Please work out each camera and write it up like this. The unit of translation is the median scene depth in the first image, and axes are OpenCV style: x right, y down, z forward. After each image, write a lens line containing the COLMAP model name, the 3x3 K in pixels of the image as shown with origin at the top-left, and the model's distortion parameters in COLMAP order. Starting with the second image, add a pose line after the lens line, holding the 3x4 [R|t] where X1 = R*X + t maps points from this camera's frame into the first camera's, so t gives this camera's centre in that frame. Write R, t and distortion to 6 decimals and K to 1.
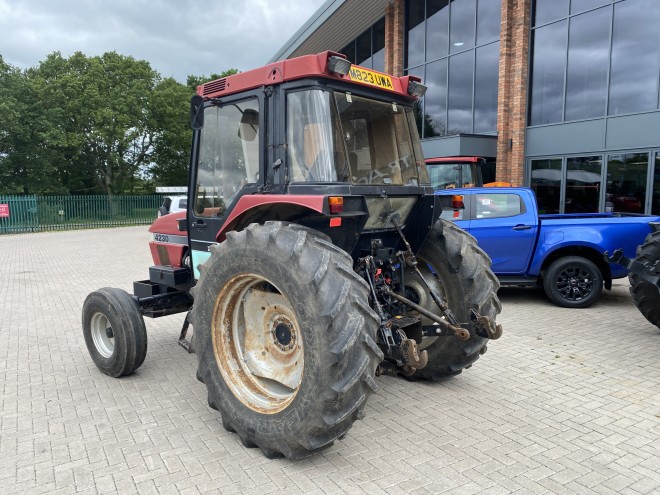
lens RADIAL K [[510.4, 0, 325.8], [0, 510.4, 248.0], [0, 0, 1]] dist [0.058921, -0.070670]
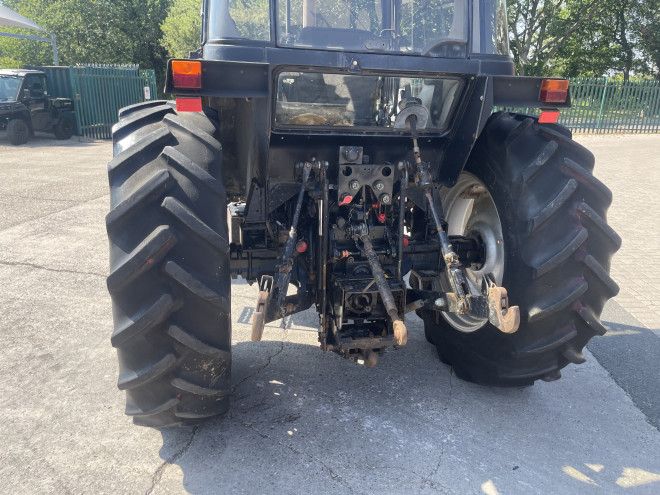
lens RADIAL K [[510.4, 0, 328.9], [0, 510.4, 248.9], [0, 0, 1]] dist [0.058921, -0.070670]
pose [[0.820853, 0.207209, -0.532226, 0.402337], [-0.104235, 0.970567, 0.217104, -0.026623], [0.561547, -0.122734, 0.818292, 0.436890]]
